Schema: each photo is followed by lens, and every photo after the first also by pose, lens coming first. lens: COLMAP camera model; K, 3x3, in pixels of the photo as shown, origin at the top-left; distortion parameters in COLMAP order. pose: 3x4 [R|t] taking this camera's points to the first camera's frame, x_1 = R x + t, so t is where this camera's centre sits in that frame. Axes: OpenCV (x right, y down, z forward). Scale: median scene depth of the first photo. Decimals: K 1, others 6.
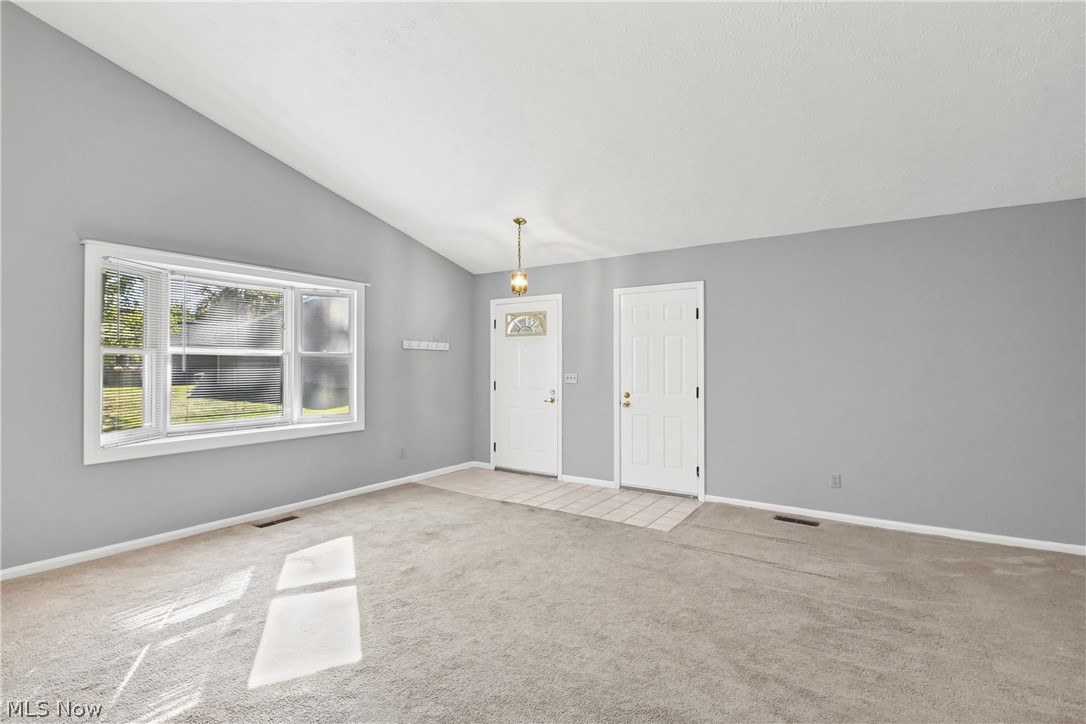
lens RADIAL K [[493.8, 0, 544.7], [0, 493.8, 361.0], [0, 0, 1]] dist [-0.011472, -0.001811]
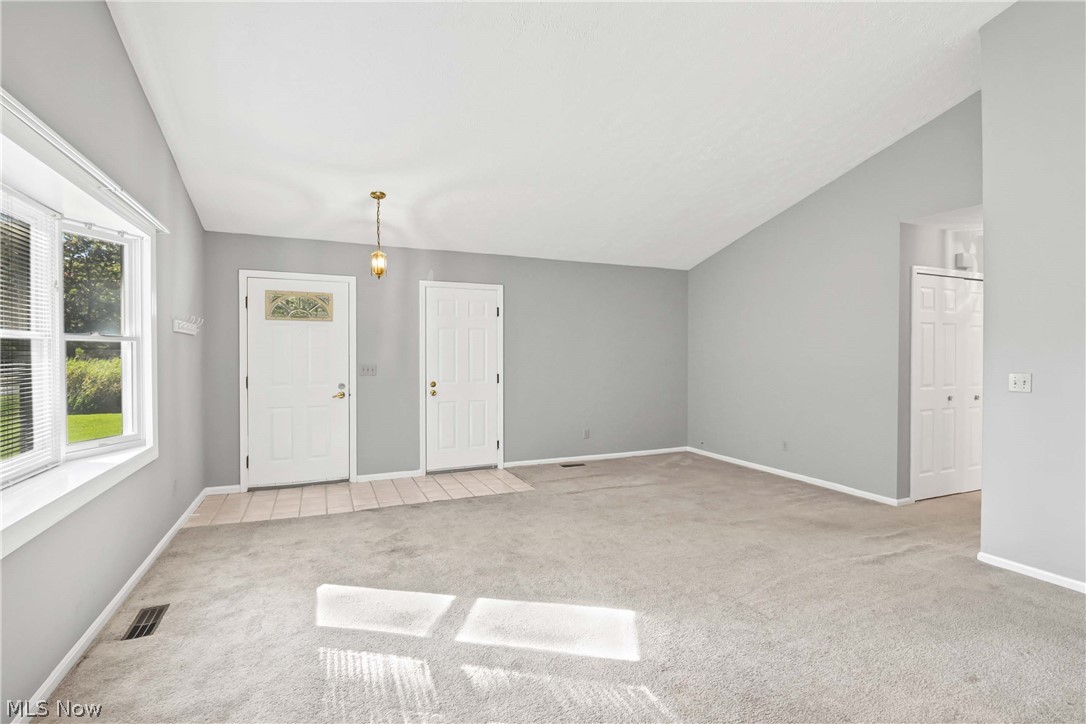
lens RADIAL K [[512.8, 0, 543.1], [0, 512.8, 361.1], [0, 0, 1]] dist [0.001936, -0.010998]
pose [[0.555718, -0.012028, 0.831284, -0.678565], [-0.005141, 0.999827, 0.017903, -0.000424], [-0.831355, -0.014222, 0.555560, 0.230548]]
